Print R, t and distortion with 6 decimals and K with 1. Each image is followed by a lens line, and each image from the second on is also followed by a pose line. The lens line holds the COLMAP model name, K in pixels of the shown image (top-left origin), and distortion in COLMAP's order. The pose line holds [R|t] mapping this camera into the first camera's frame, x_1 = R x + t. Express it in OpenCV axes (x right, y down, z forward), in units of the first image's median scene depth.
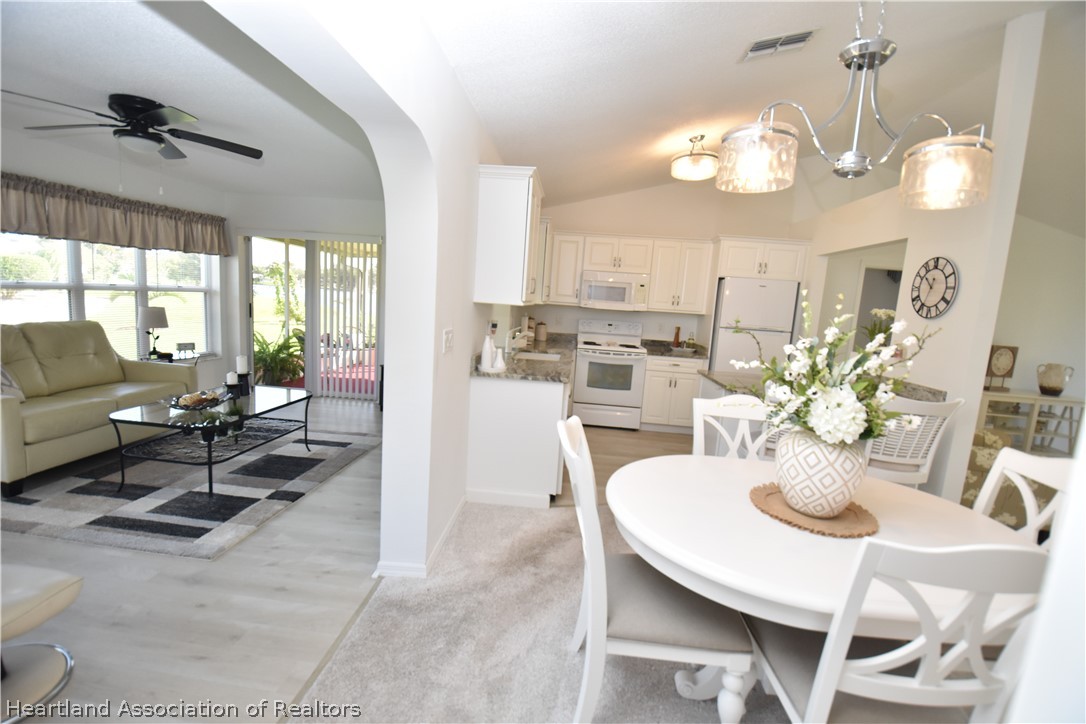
lens RADIAL K [[482.4, 0, 537.9], [0, 482.4, 367.5], [0, 0, 1]] dist [-0.019930, -0.005671]
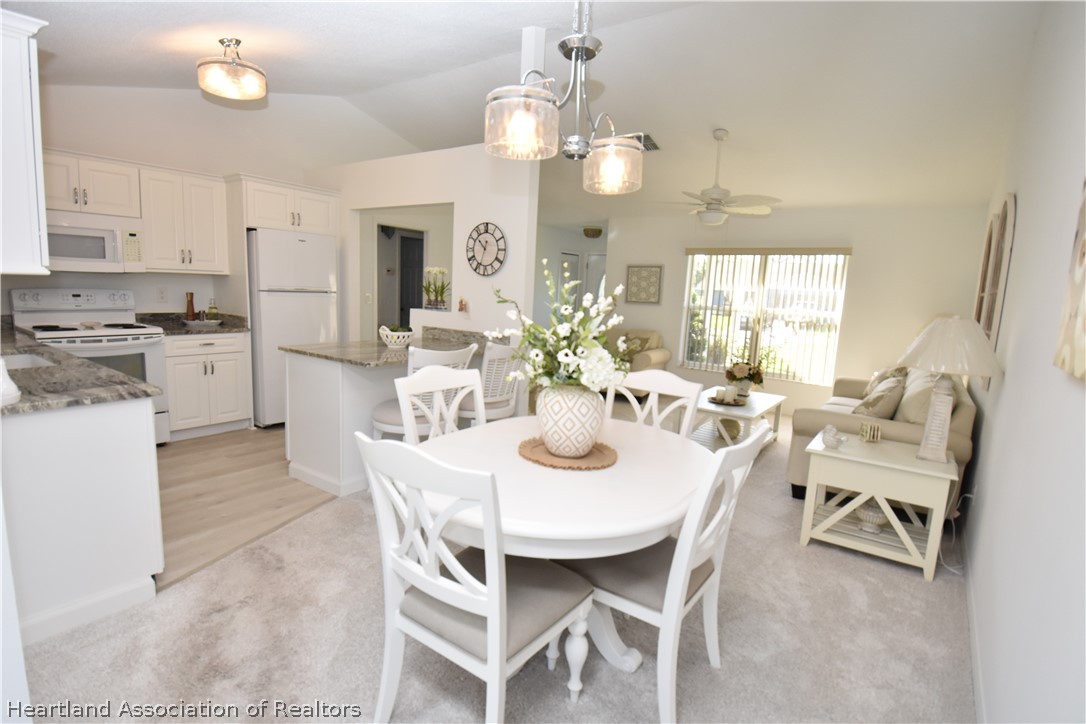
lens RADIAL K [[537.5, 0, 544.2], [0, 537.5, 364.3], [0, 0, 1]] dist [0.002240, -0.001561]
pose [[0.517569, -0.164355, 0.839708, -0.247205], [0.106482, 0.986122, 0.127381, -0.040601], [-0.848990, 0.023485, 0.527887, 0.179834]]
